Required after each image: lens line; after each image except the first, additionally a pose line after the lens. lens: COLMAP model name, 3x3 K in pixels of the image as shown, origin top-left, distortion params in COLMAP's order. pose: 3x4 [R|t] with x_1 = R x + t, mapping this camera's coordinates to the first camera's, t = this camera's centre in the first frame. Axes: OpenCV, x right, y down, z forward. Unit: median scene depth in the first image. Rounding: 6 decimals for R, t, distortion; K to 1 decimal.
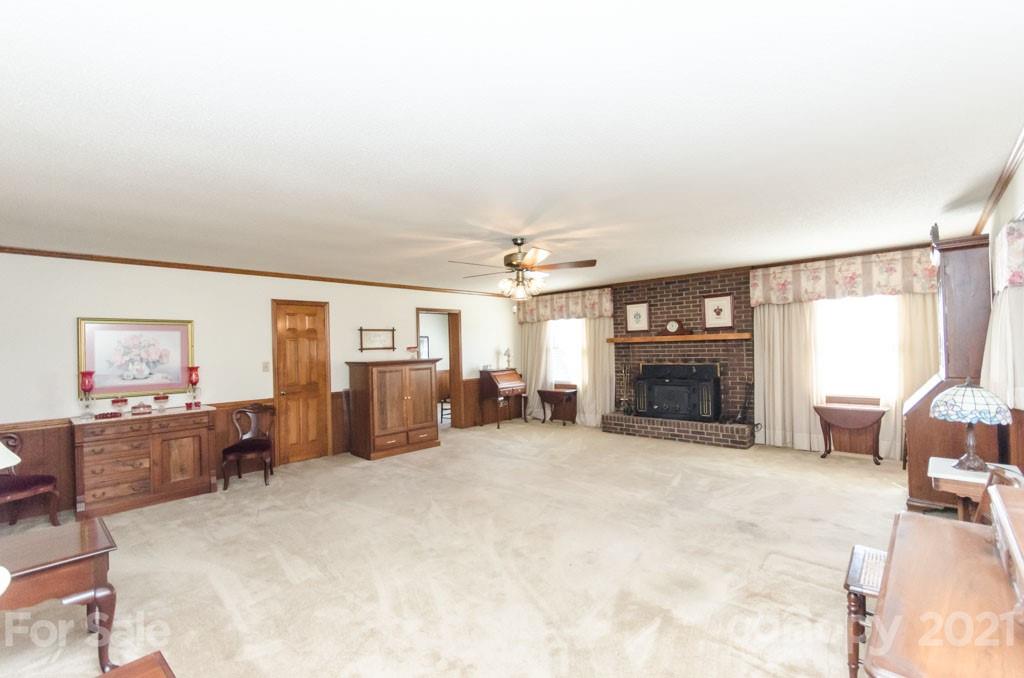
lens RADIAL K [[448.4, 0, 508.2], [0, 448.4, 347.0], [0, 0, 1]] dist [0.002400, -0.000272]
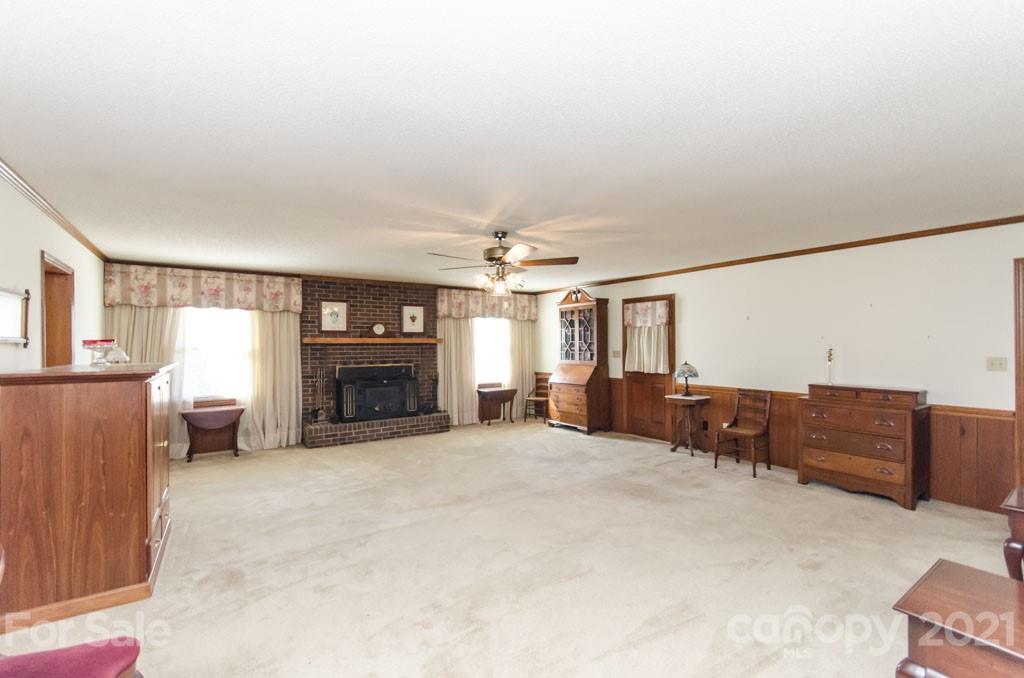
lens RADIAL K [[448.4, 0, 508.5], [0, 448.4, 337.0], [0, 0, 1]] dist [0.002400, -0.000272]
pose [[0.211162, 0.044631, 0.976432, -0.547280], [0.000291, 0.998954, -0.045724, 0.018796], [-0.977451, 0.009939, 0.210928, 0.463882]]
